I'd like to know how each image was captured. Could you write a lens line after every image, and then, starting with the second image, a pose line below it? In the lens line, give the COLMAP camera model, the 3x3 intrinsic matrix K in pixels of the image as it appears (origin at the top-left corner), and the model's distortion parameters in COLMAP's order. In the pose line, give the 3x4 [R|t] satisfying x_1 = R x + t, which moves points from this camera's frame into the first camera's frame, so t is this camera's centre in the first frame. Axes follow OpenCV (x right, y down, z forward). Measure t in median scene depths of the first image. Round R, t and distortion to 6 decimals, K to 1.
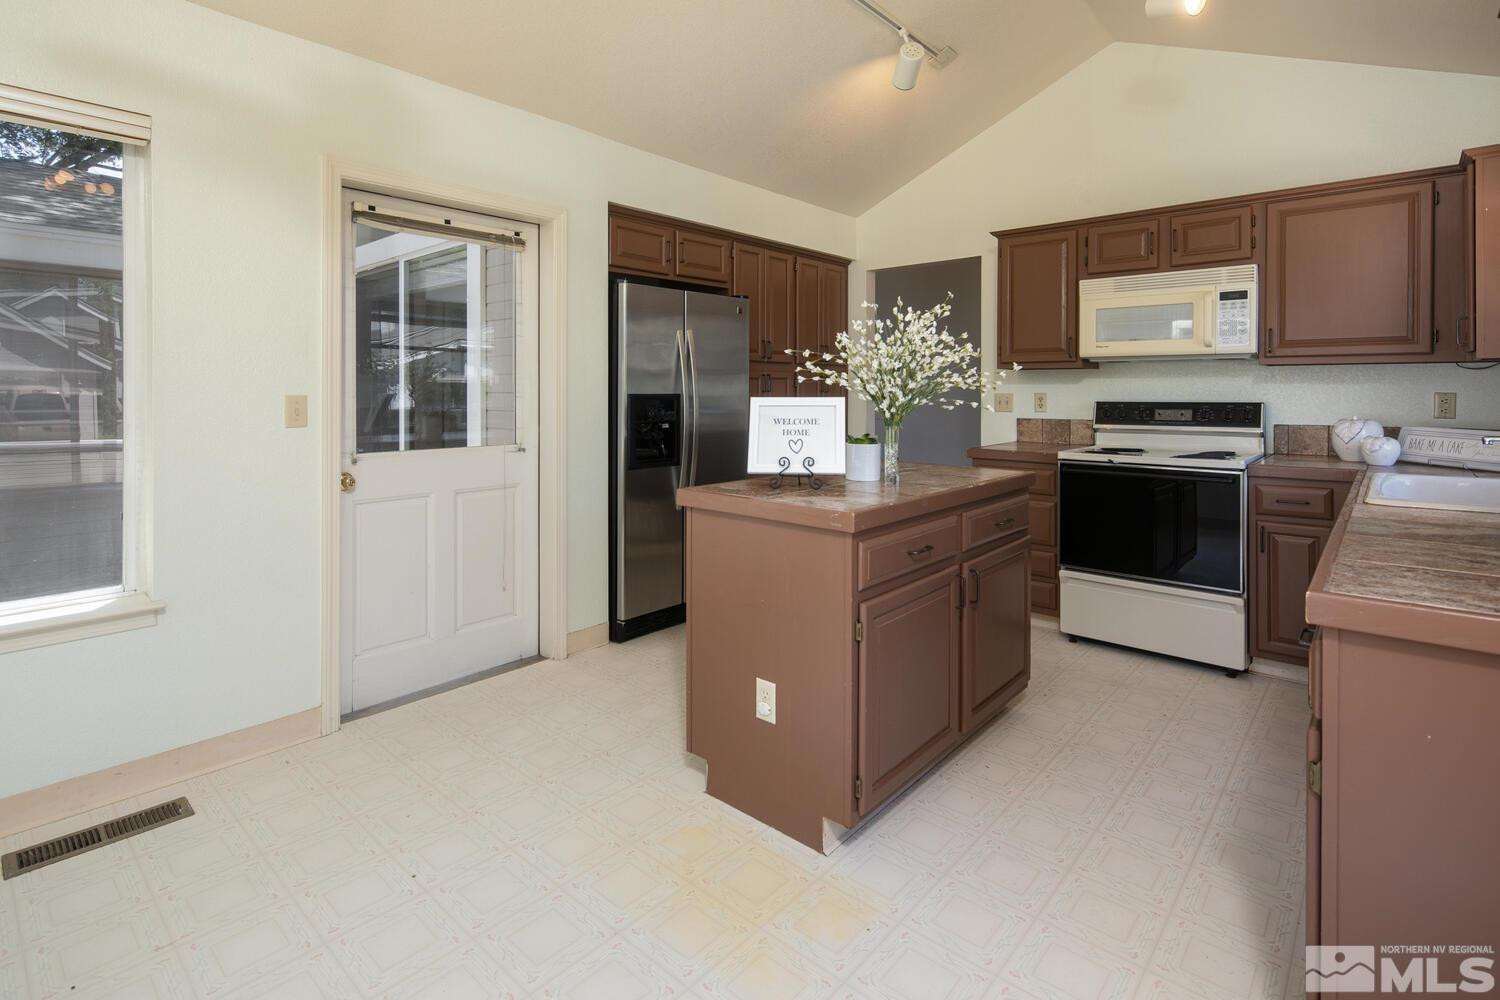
lens RADIAL K [[713.2, 0, 750.3], [0, 713.2, 533.2], [0, 0, 1]] dist [0.001237, 0.000440]
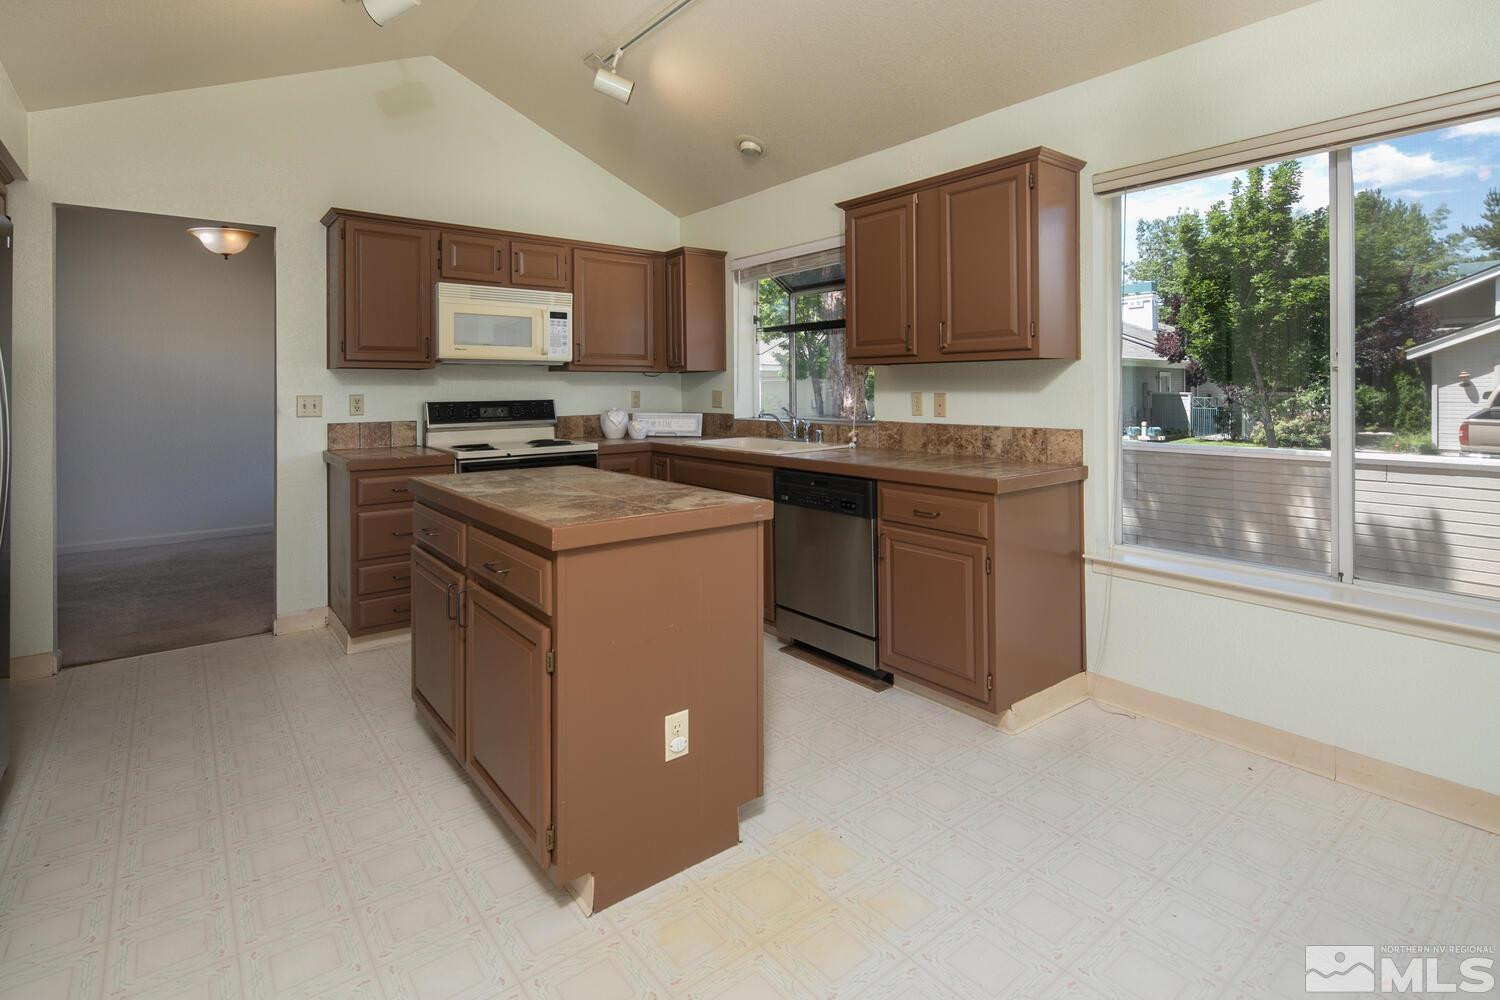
lens RADIAL K [[708.2, 0, 752.9], [0, 708.2, 515.8], [0, 0, 1]] dist [0.002805, 0.000457]
pose [[0.182162, -0.175606, 0.967460, -0.482330], [0.199534, 0.970053, 0.138507, -0.085314], [-0.962810, 0.167811, 0.211746, 0.419551]]
